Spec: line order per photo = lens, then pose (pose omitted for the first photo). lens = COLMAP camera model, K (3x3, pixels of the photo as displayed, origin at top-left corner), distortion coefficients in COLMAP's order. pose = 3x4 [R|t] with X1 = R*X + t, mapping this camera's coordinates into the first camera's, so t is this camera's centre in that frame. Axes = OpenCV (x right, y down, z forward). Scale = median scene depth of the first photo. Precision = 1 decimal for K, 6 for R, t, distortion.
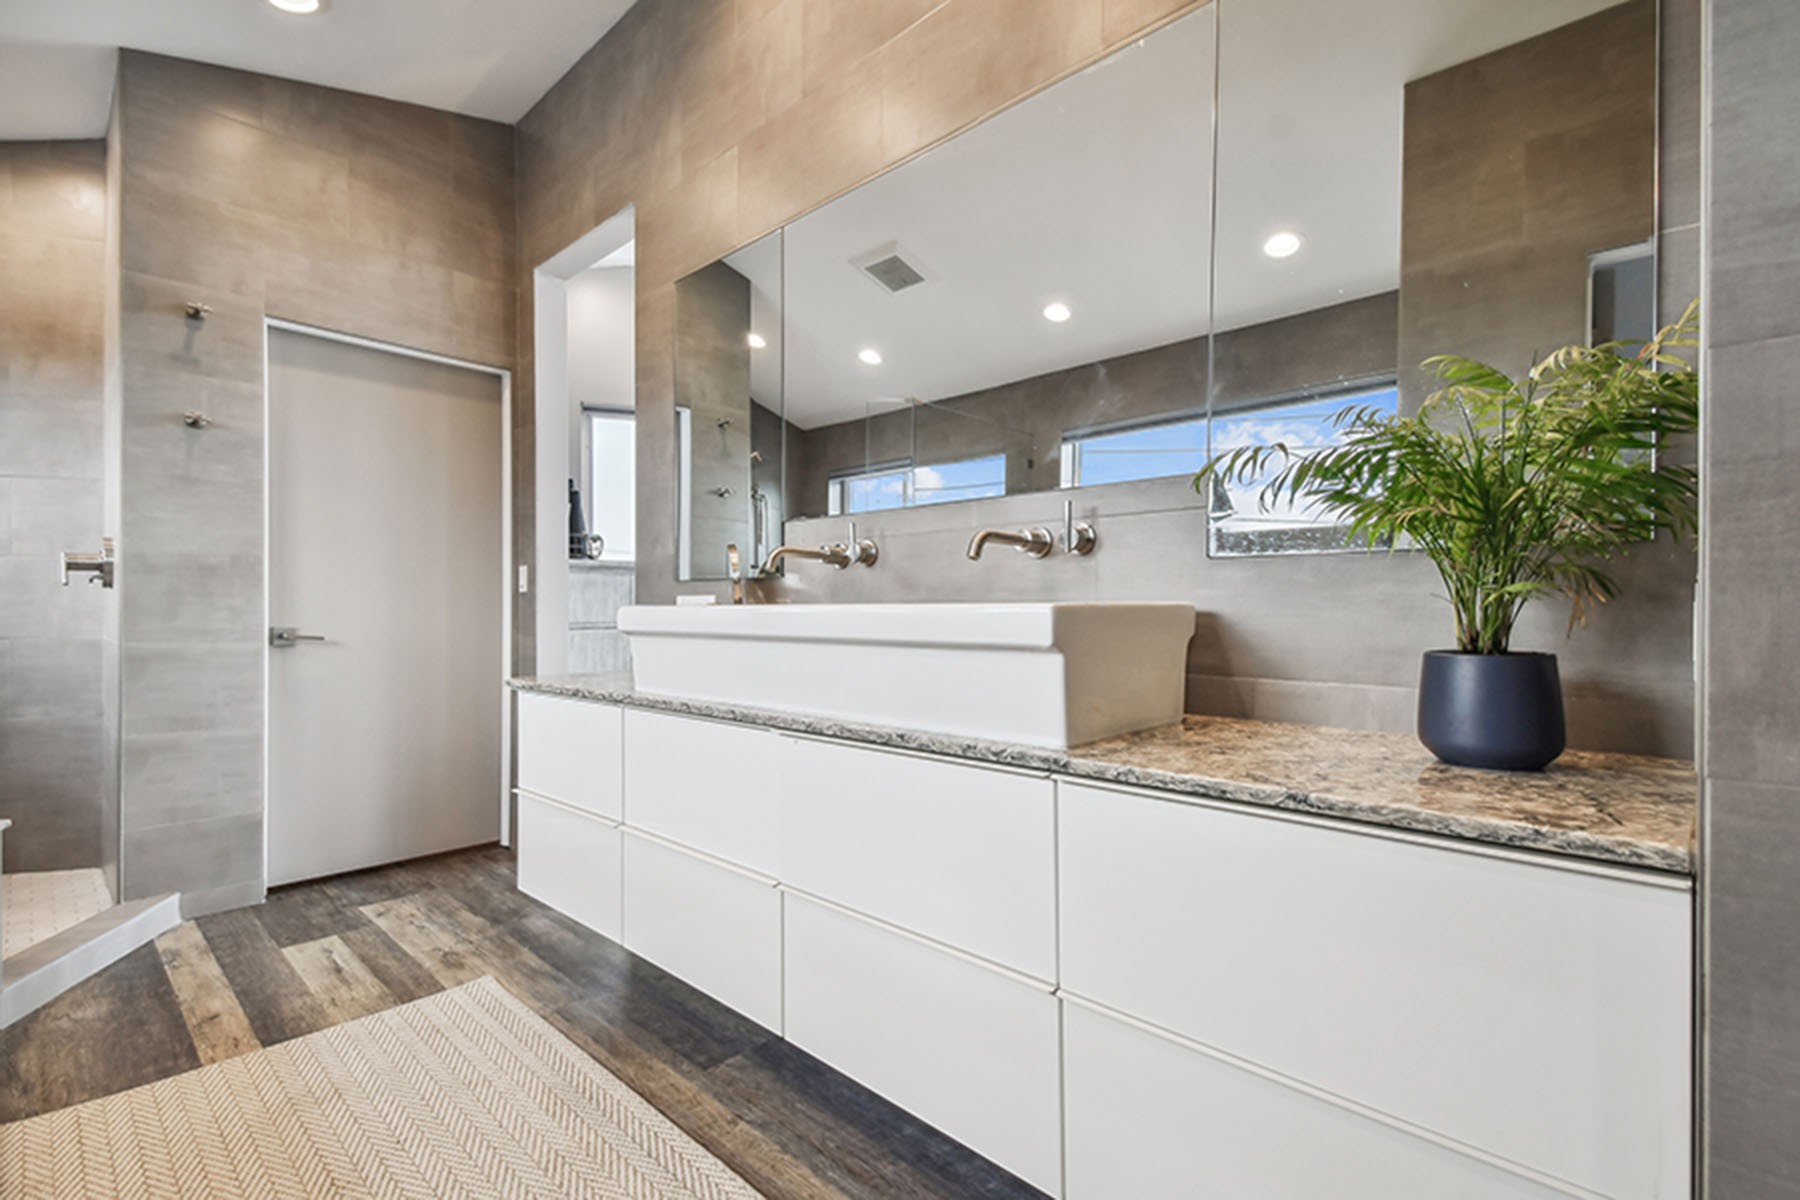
lens RADIAL K [[818.1, 0, 905.4], [0, 818.1, 609.7], [0, 0, 1]] dist [0.034687, -0.013490]
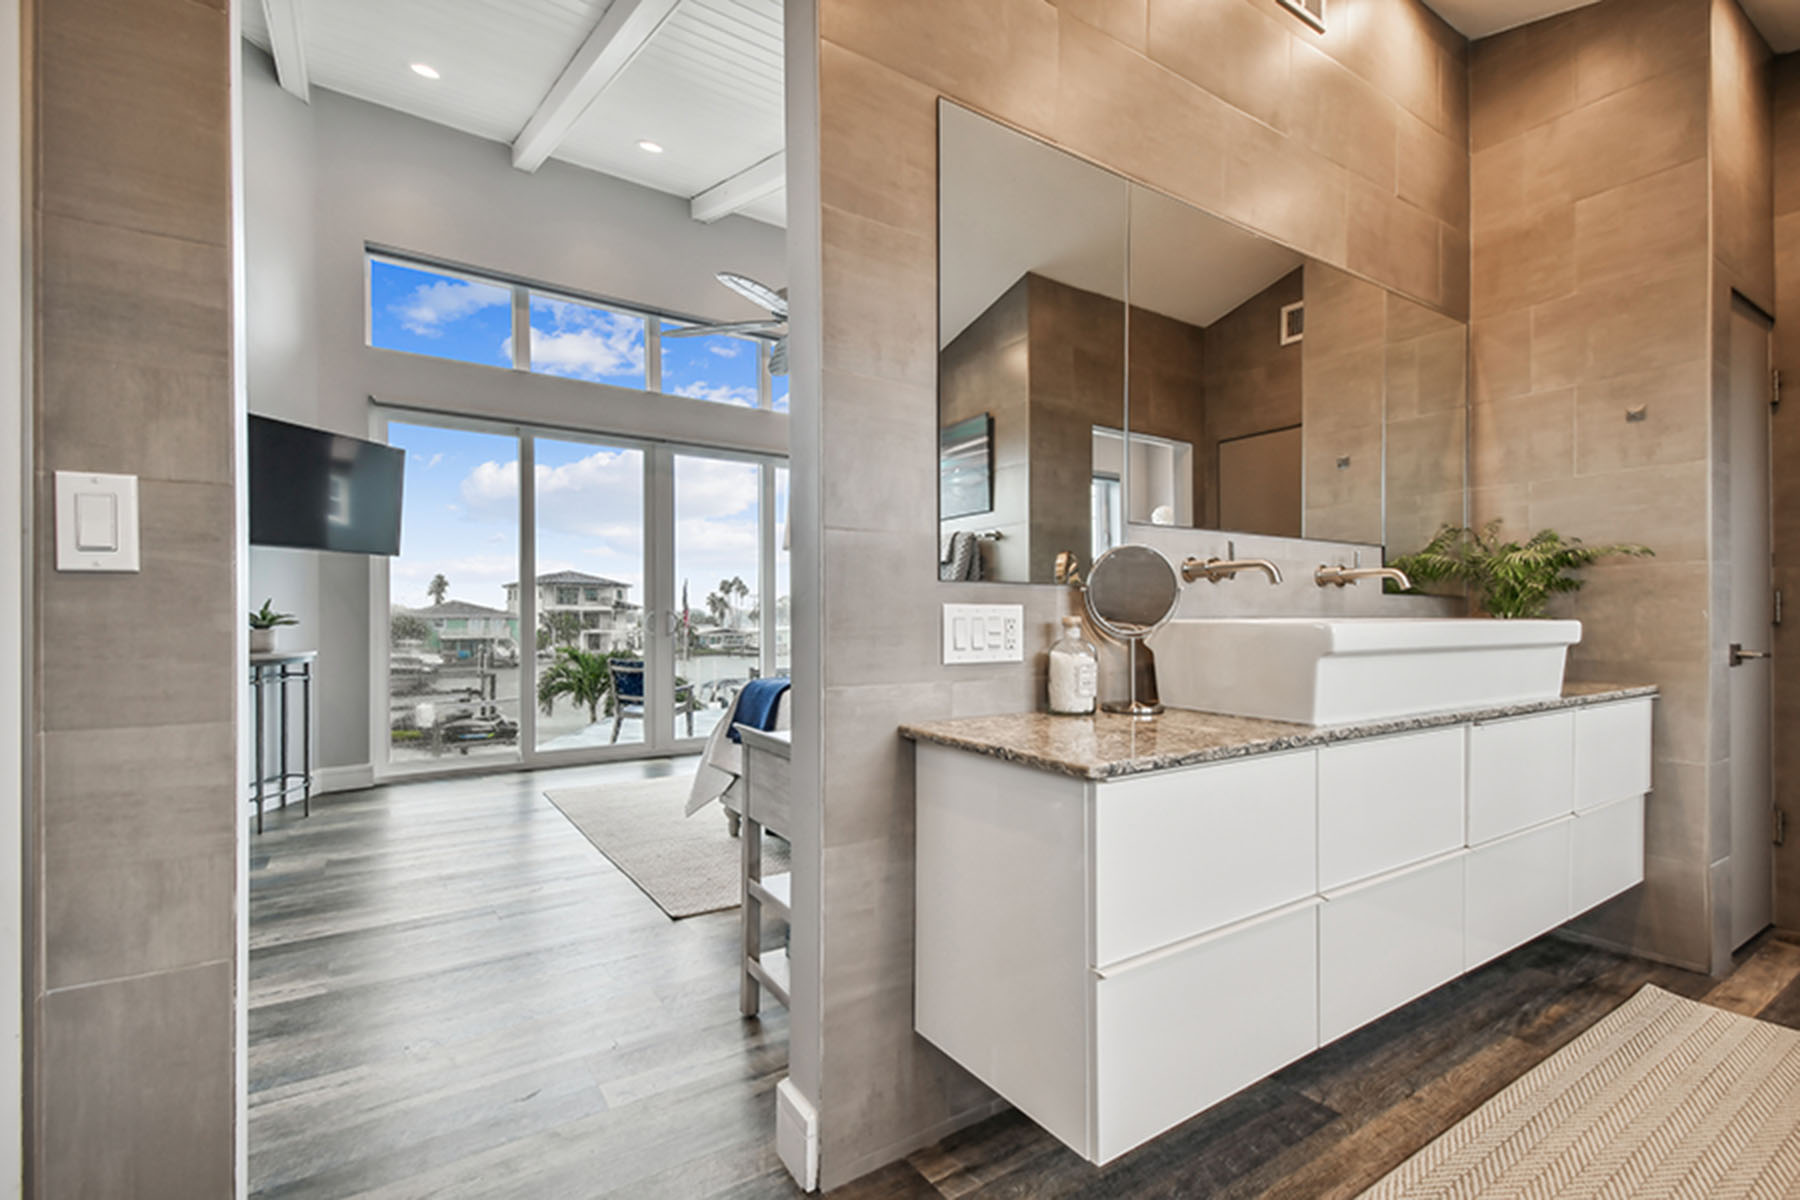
lens RADIAL K [[818.1, 0, 903.6], [0, 818.1, 611.6], [0, 0, 1]] dist [0.034687, -0.013490]
pose [[0.212924, 0.006858, 0.977045, -0.592967], [-0.006447, 0.999963, -0.005614, -0.003294], [-0.977047, -0.005103, 0.212960, 0.597305]]
